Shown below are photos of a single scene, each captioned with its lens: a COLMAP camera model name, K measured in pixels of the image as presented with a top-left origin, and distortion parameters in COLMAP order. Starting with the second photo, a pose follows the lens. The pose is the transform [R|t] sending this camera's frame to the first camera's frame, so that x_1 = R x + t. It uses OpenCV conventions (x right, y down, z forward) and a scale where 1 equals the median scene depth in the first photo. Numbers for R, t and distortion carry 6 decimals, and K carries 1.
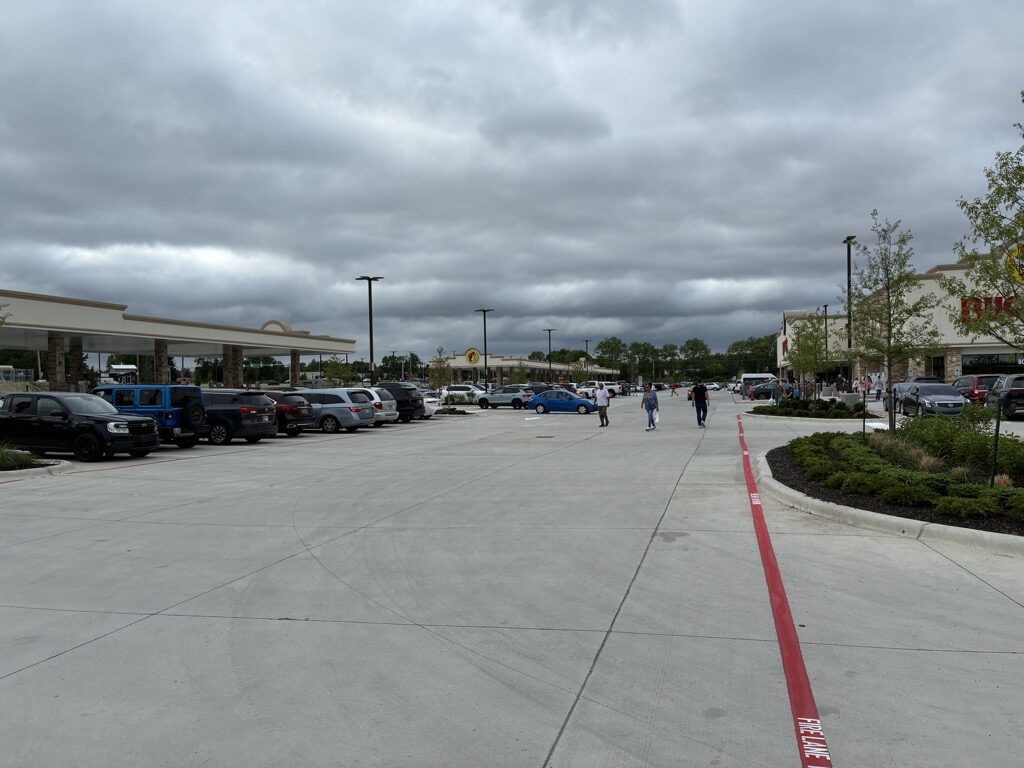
lens RADIAL K [[779.0, 0, 528.0], [0, 779.0, 387.9], [0, 0, 1]] dist [0.053835, -0.071483]
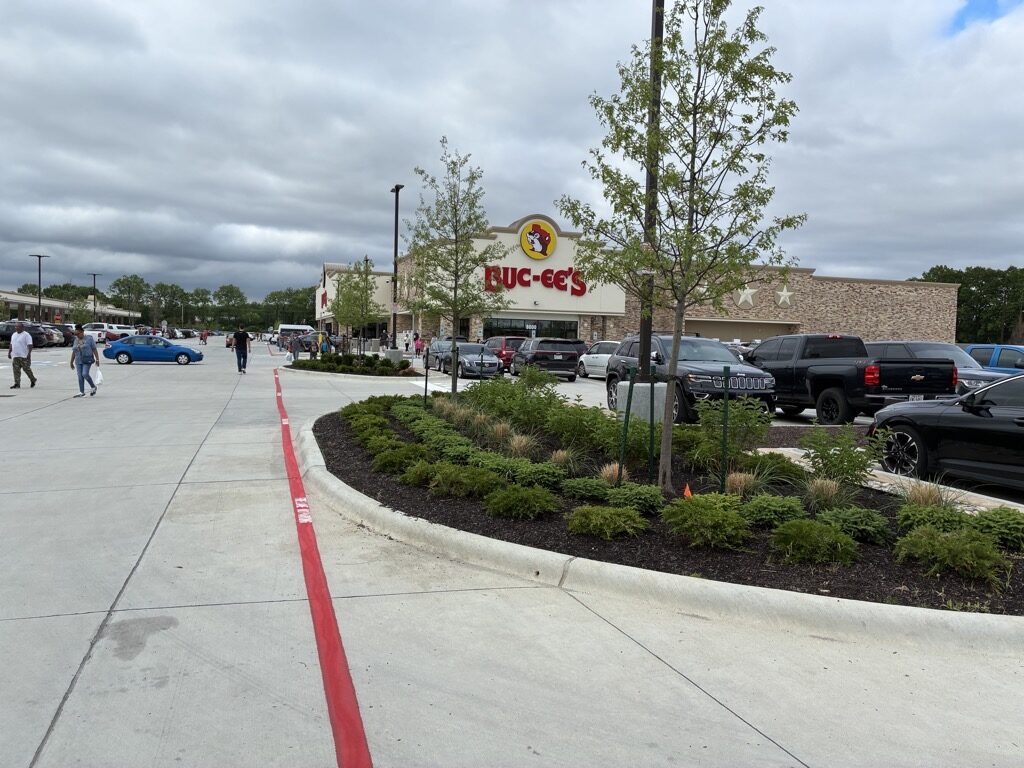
lens RADIAL K [[779.0, 0, 528.0], [0, 779.0, 387.9], [0, 0, 1]] dist [0.053835, -0.071483]
pose [[0.838366, 0.010187, 0.545012, 0.057573], [-0.043619, 0.997873, 0.048446, 0.000679], [-0.543359, -0.064388, 0.837028, 0.226182]]
